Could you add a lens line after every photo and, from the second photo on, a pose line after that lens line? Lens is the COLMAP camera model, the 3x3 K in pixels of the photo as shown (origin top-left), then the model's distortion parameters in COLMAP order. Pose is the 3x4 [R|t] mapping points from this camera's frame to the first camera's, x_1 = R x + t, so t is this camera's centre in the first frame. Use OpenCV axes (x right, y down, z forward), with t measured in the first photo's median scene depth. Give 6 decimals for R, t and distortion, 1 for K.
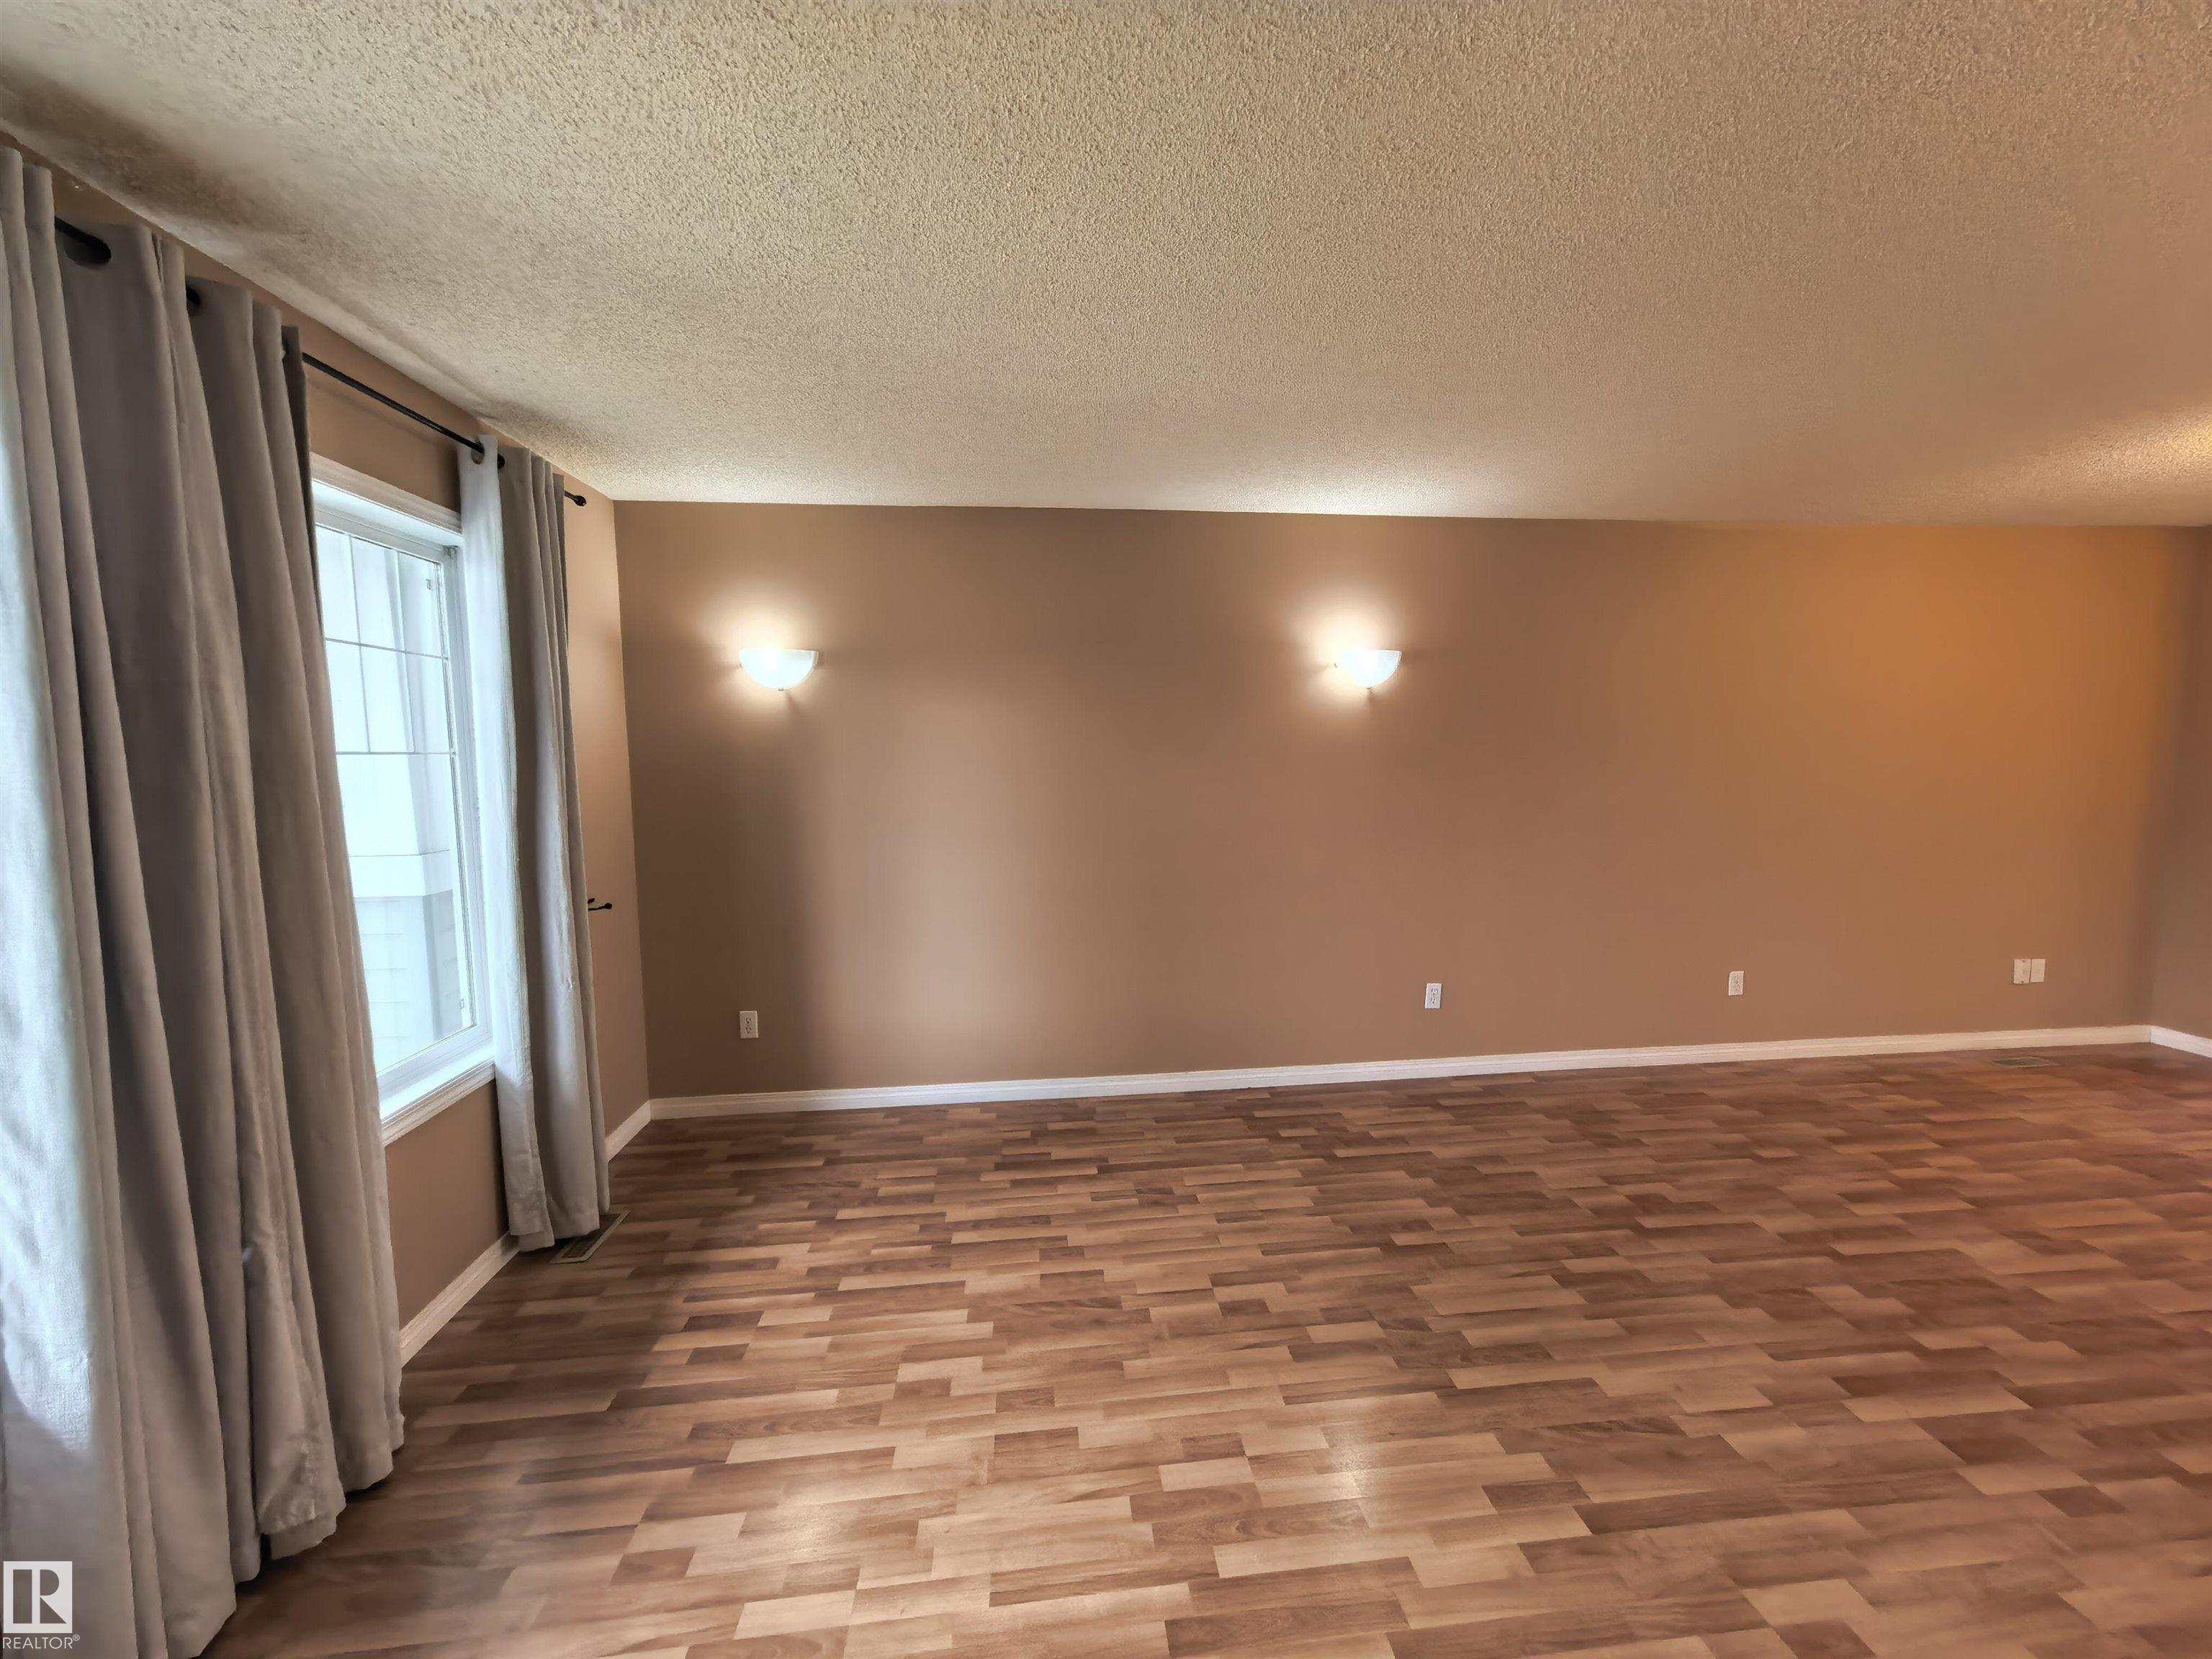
lens RADIAL K [[870.6, 0, 1116.5], [0, 870.6, 826.4], [0, 0, 1]] dist [0.007819, -0.000249]
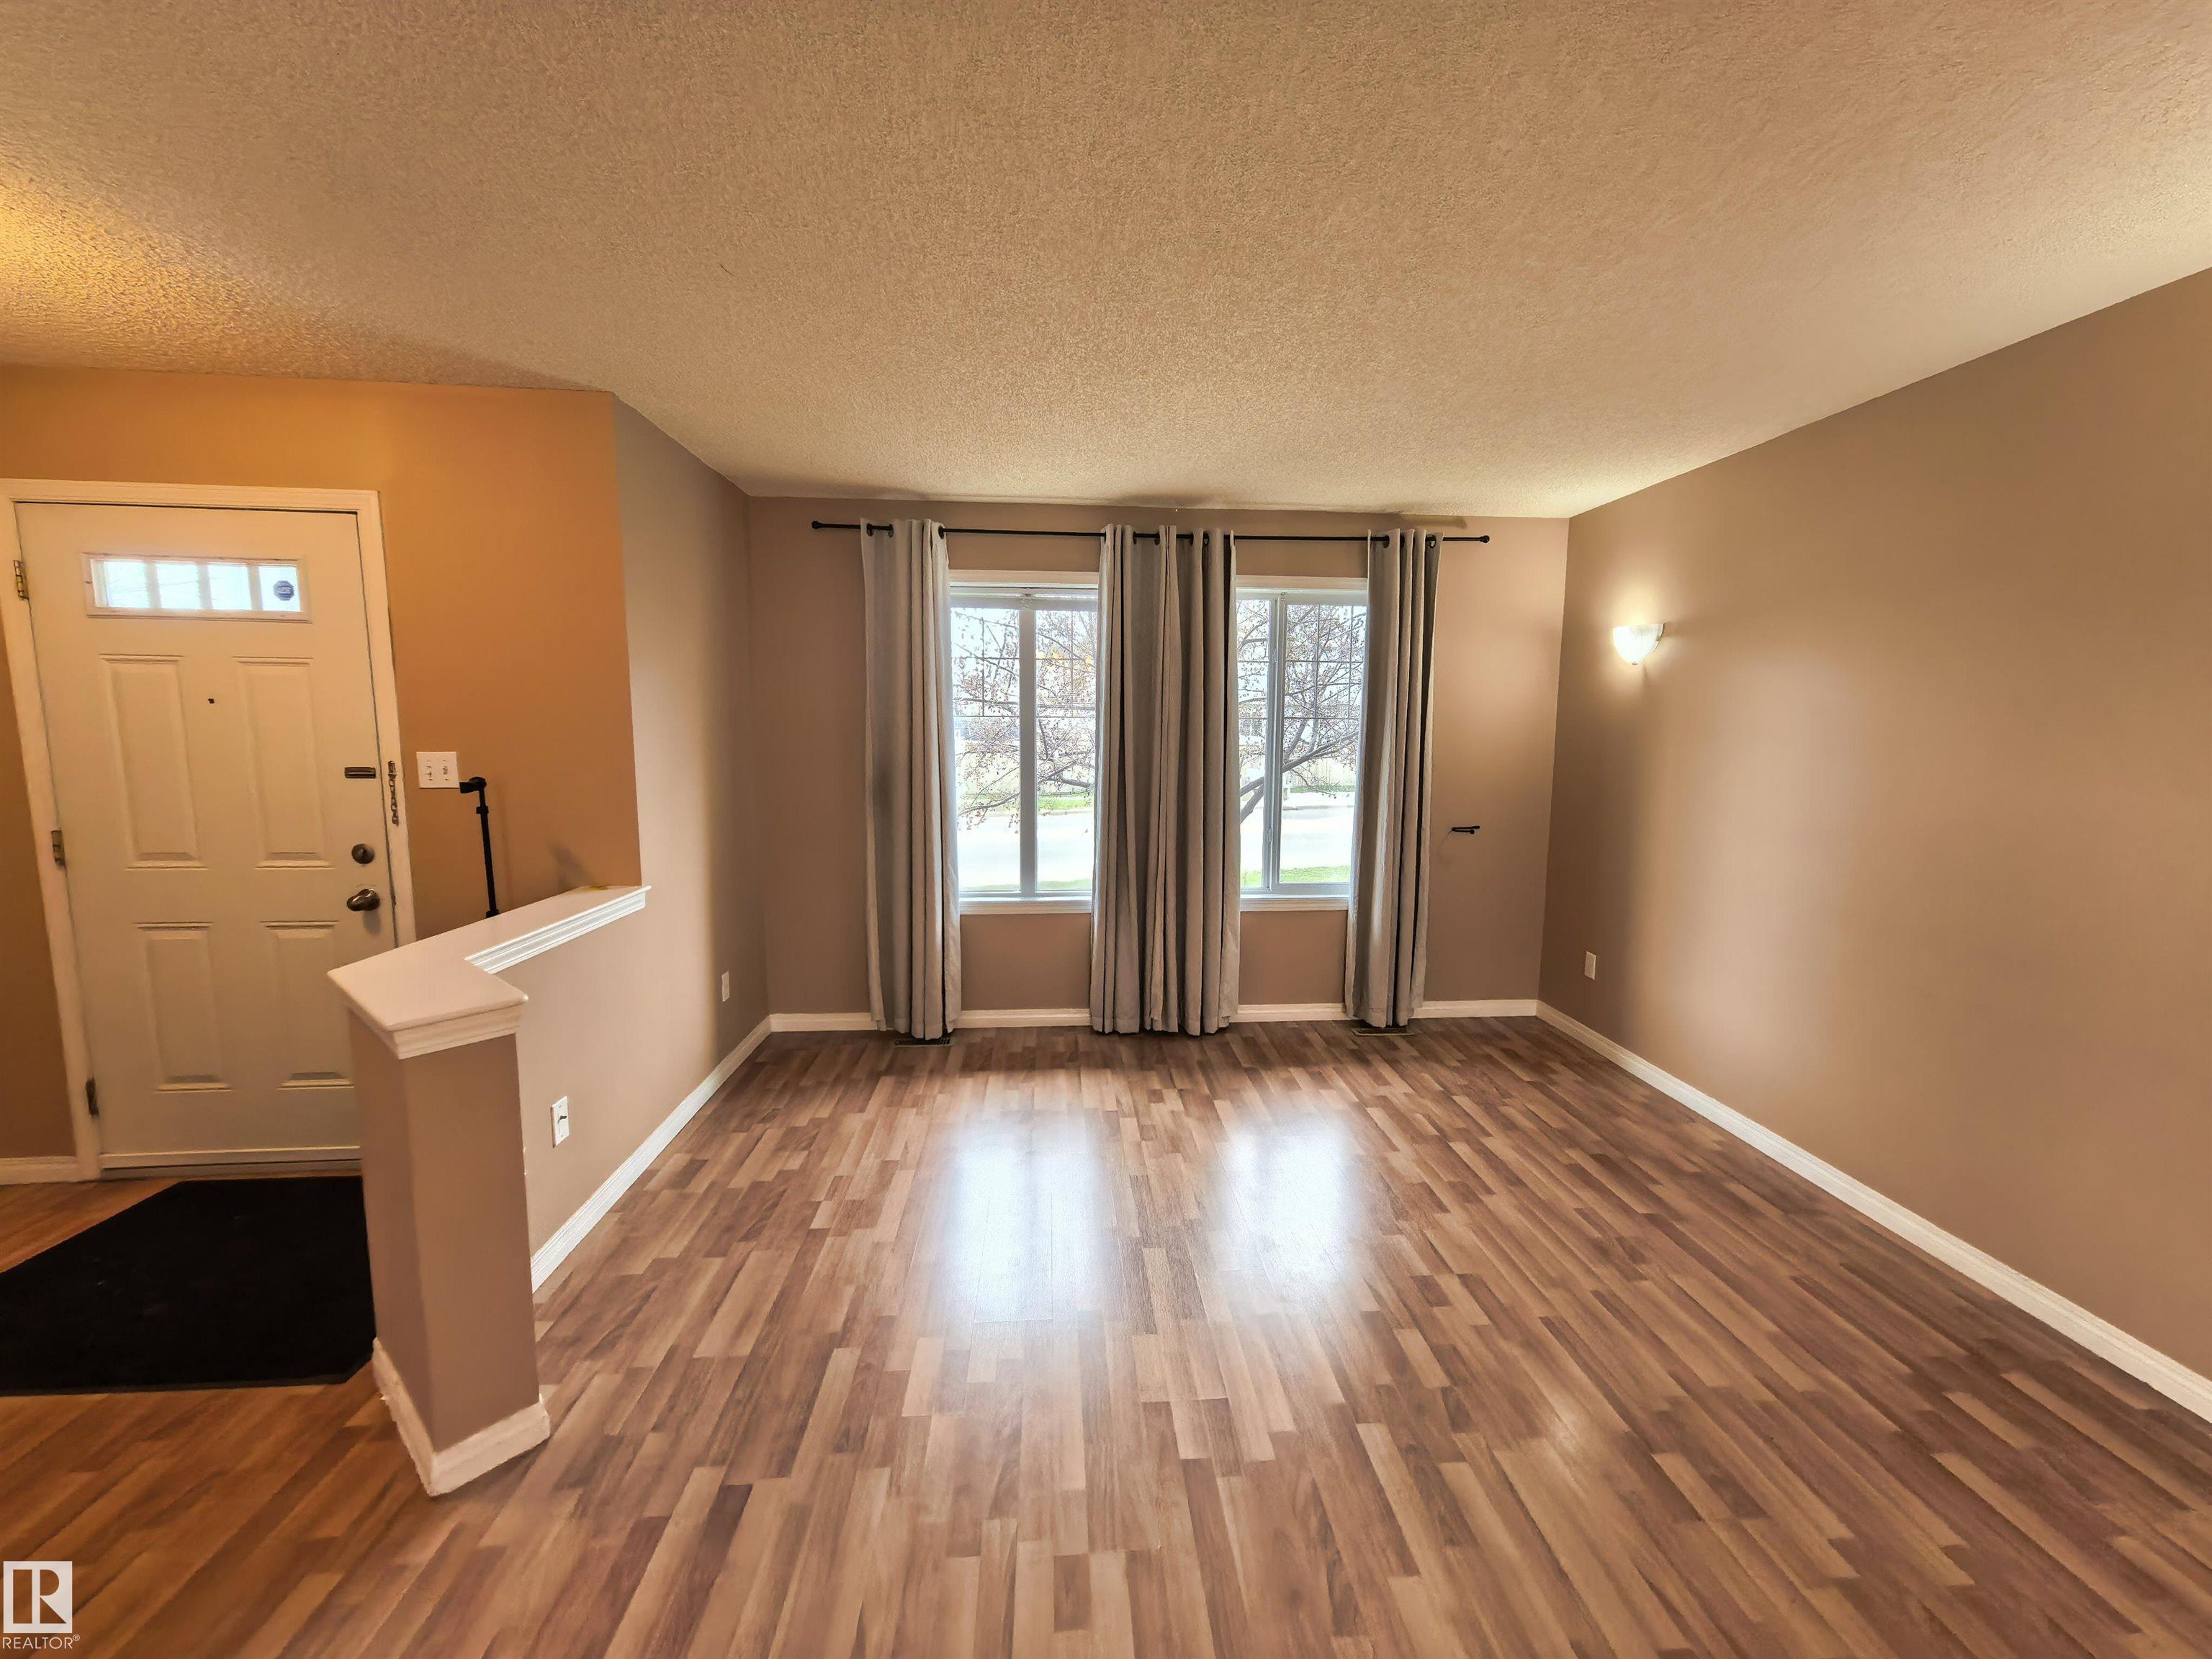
lens RADIAL K [[878.7, 0, 1117.8], [0, 878.7, 824.8], [0, 0, 1]] dist [0.000731, 0.005389]
pose [[-0.037187, 0.124922, -0.991469, 0.973261], [-0.093356, 0.987382, 0.127908, -0.054928], [0.994938, 0.097316, -0.025055, 0.563790]]
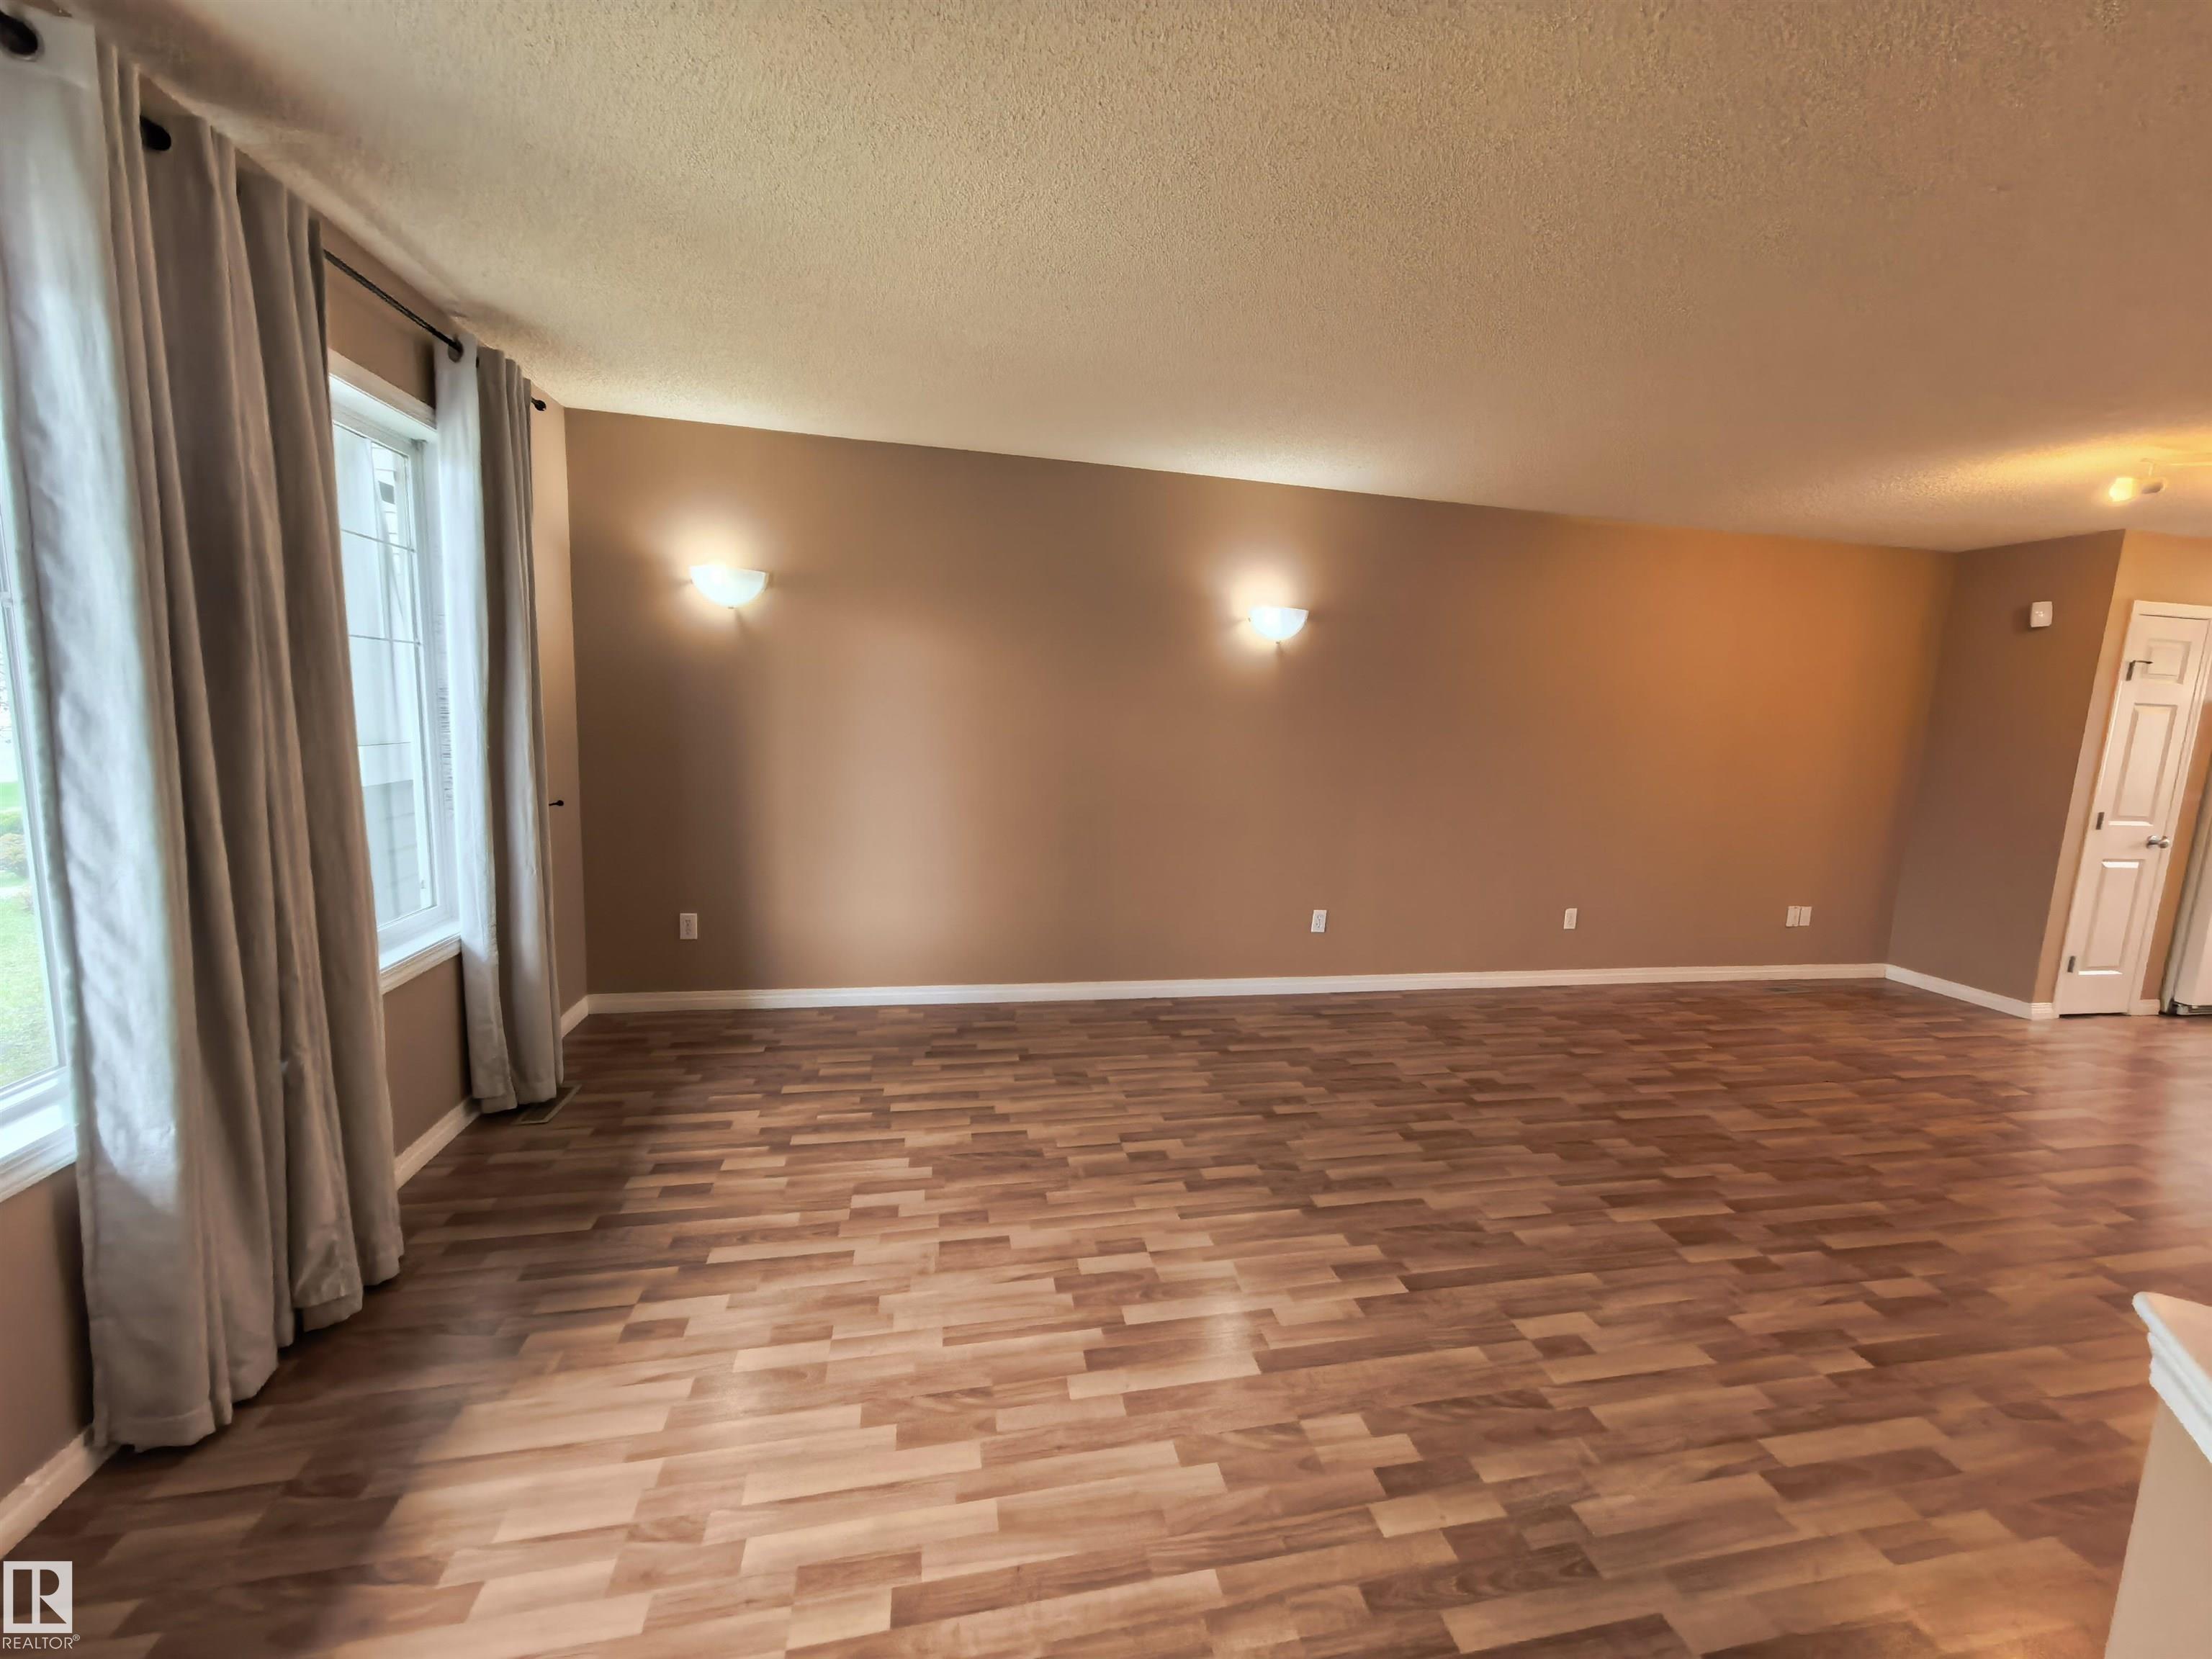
lens RADIAL K [[878.7, 0, 1117.8], [0, 878.7, 824.8], [0, 0, 1]] dist [0.000731, 0.005389]
pose [[0.993080, 0.040308, 0.110309, -0.039338], [-0.045274, 0.998054, 0.042886, 0.049560], [-0.108365, -0.047583, 0.992972, -0.141849]]
